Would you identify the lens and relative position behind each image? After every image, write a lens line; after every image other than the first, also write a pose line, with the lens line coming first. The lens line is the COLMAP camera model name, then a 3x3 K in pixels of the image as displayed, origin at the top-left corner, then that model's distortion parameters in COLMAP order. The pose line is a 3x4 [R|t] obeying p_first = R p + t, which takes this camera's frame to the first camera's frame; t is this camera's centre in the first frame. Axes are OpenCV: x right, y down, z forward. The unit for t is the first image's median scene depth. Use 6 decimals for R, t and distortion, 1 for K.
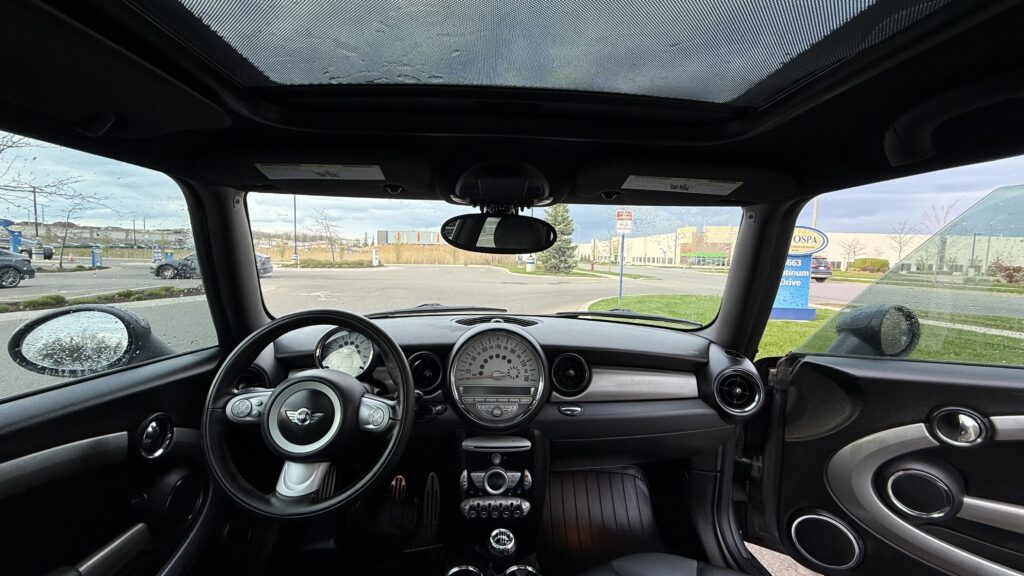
lens RADIAL K [[407.5, 0, 512.0], [0, 407.5, 288.0], [0, 0, 1]] dist [-0.000361, -0.000111]
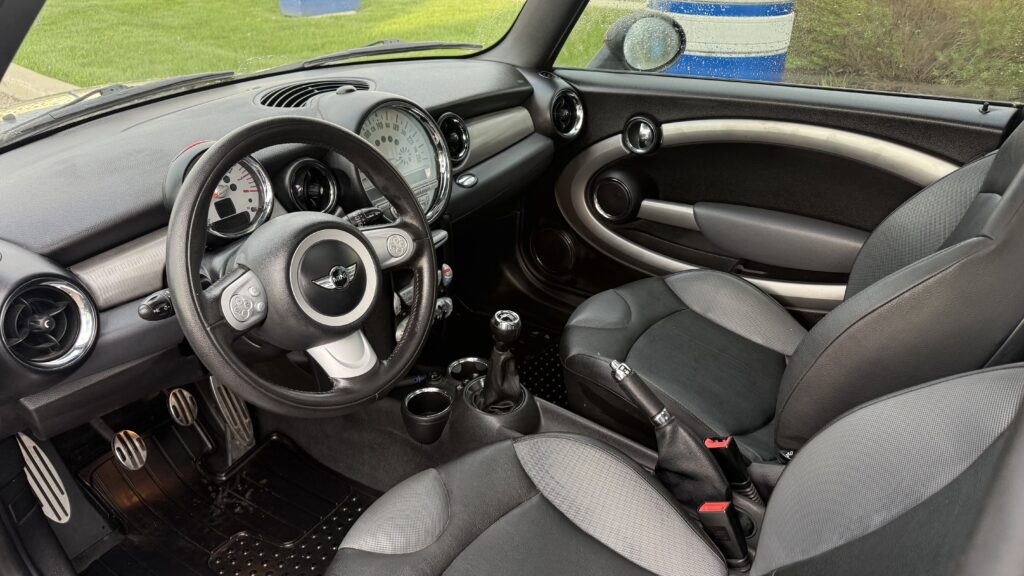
lens RADIAL K [[719.4, 0, 514.7], [0, 719.4, 287.3], [0, 0, 1]] dist [0.090679, -0.131139]
pose [[0.593590, -0.391618, 0.703054, -0.909276], [0.067576, 0.894782, 0.441360, -0.148071], [-0.801925, -0.214478, 0.557598, 0.049747]]
